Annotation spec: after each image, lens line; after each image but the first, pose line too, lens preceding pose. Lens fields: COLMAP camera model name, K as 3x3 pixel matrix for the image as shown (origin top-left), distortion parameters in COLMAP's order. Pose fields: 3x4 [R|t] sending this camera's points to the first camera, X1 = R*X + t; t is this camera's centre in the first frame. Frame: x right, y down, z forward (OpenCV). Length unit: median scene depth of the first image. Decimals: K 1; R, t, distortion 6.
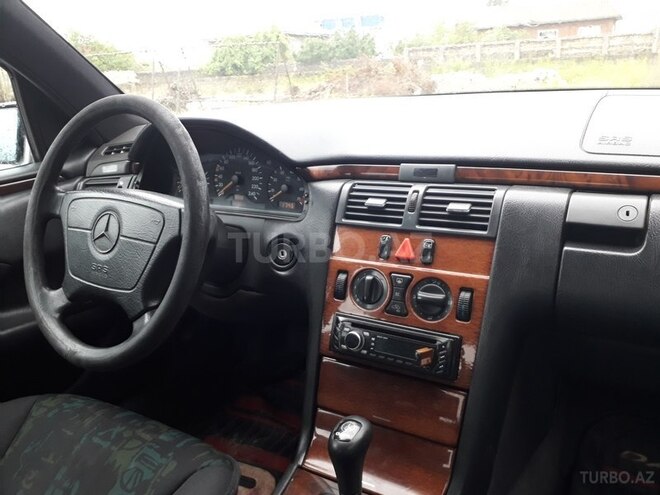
lens RADIAL K [[528.9, 0, 330.0], [0, 528.9, 247.5], [0, 0, 1]] dist [0.089308, -0.136862]
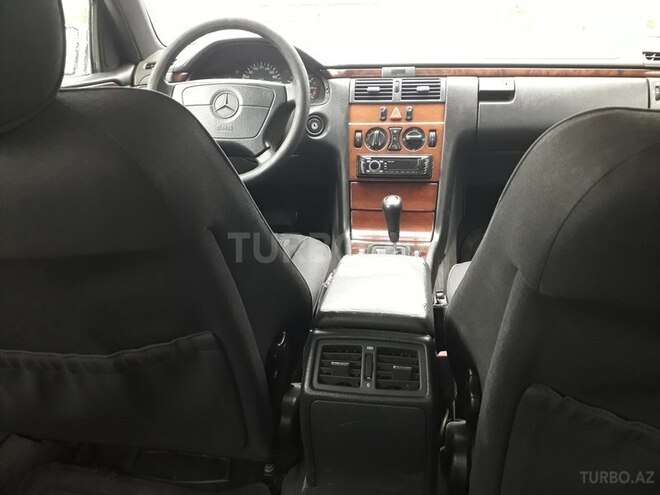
lens RADIAL K [[528.9, 0, 330.0], [0, 528.9, 247.5], [0, 0, 1]] dist [0.089308, -0.136862]
pose [[0.927503, -0.095312, 0.361461, -0.752429], [0.078091, 0.995017, 0.061992, 0.321815], [-0.365568, -0.029271, 0.930324, -0.601965]]
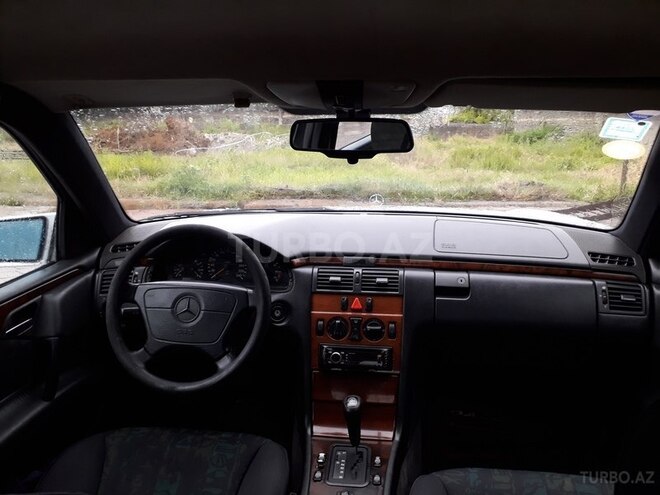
lens RADIAL K [[528.9, 0, 330.0], [0, 528.9, 247.5], [0, 0, 1]] dist [0.089308, -0.136862]
pose [[0.910599, -0.035709, 0.411746, -0.688177], [0.074667, 0.994081, -0.078919, -0.053614], [-0.406491, 0.102607, 0.907875, -0.650387]]
